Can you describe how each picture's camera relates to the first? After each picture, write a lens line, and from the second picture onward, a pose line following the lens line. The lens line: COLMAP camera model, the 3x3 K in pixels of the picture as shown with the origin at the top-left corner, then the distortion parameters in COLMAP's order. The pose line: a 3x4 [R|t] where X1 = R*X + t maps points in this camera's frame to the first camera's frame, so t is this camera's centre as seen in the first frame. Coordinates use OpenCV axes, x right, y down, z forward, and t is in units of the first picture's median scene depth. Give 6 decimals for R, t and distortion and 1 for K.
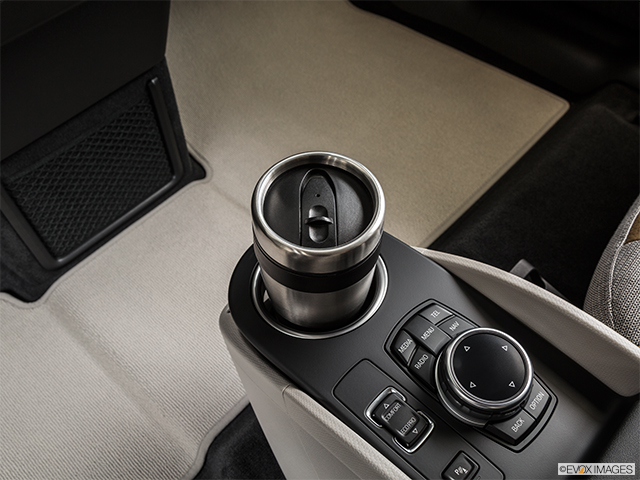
lens RADIAL K [[623.2, 0, 320.0], [0, 623.2, 240.0], [0, 0, 1]] dist [-0.042463, 0.020988]
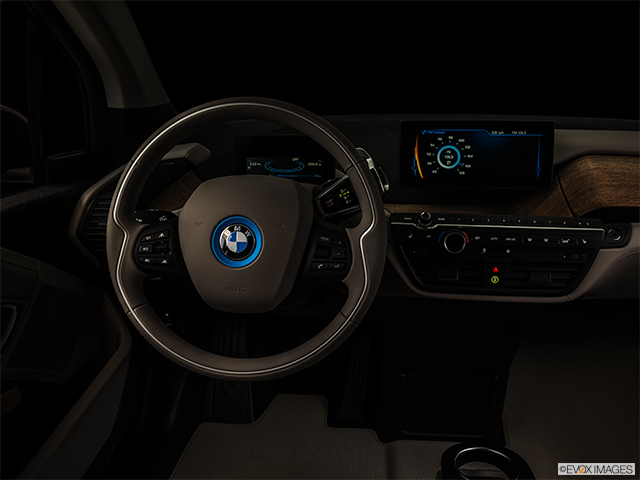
lens RADIAL K [[519.0, 0, 317.6], [0, 519.0, 230.7], [0, 0, 1]] dist [-0.077513, 0.006562]
pose [[0.610737, 0.251175, -0.750941, 0.486712], [-0.637878, 0.717964, -0.278639, 0.222108], [0.469161, 0.649184, 0.598706, -0.525289]]
